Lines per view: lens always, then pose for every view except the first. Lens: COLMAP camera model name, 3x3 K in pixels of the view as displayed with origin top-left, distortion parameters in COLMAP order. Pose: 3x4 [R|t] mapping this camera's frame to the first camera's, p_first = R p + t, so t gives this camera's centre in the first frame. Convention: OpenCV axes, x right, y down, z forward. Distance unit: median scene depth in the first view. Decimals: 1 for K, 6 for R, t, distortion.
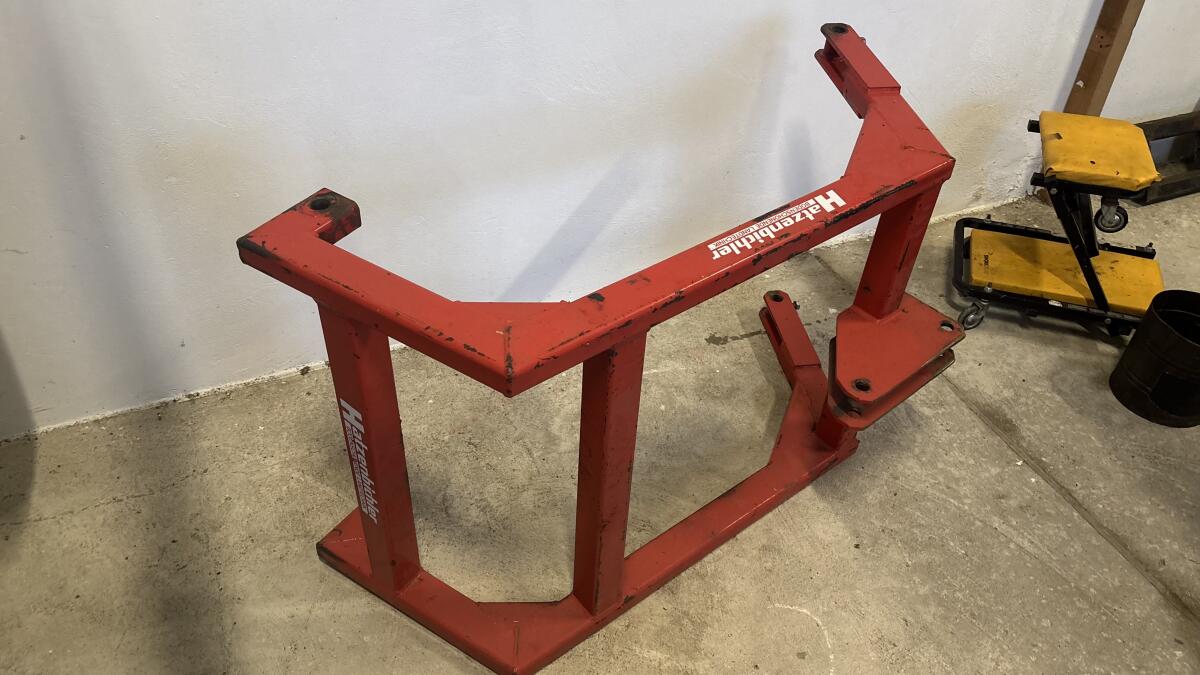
lens RADIAL K [[926.8, 0, 593.6], [0, 926.8, 340.6], [0, 0, 1]] dist [0.042545, -0.043891]
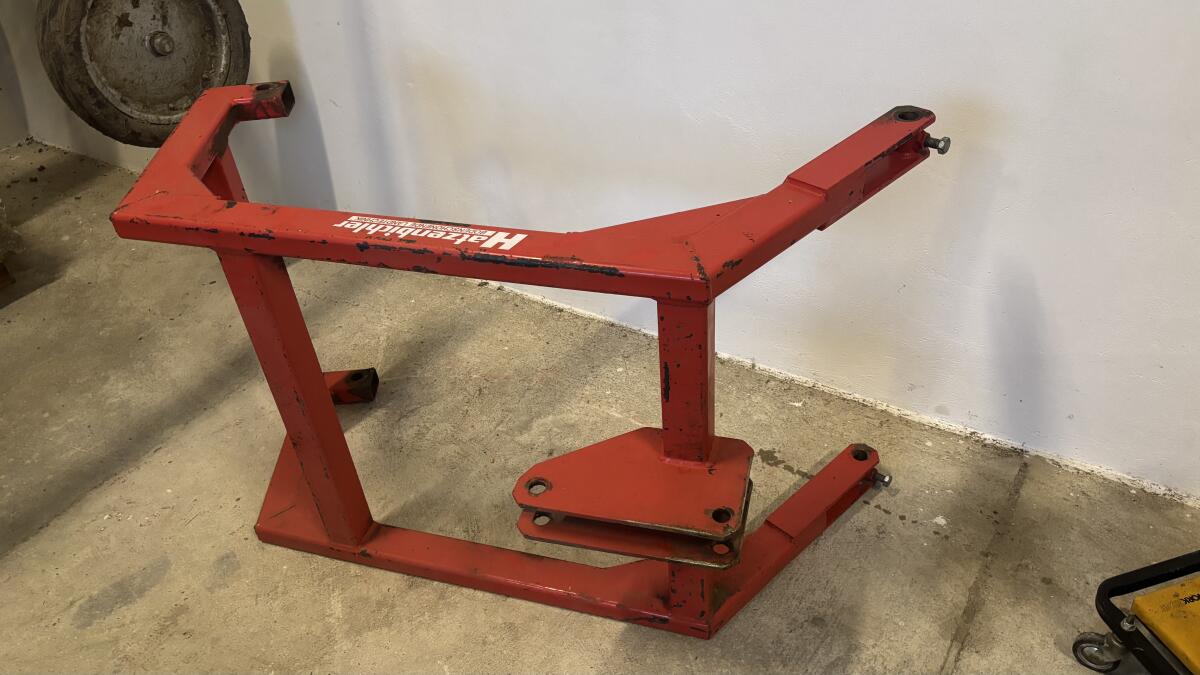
lens RADIAL K [[926.8, 0, 594.3], [0, 926.8, 337.4], [0, 0, 1]] dist [0.042545, -0.043891]
pose [[0.544152, 0.429234, -0.720872, 0.815712], [-0.463260, 0.870079, 0.168384, -0.218387], [0.699492, 0.242325, 0.672302, 0.434697]]
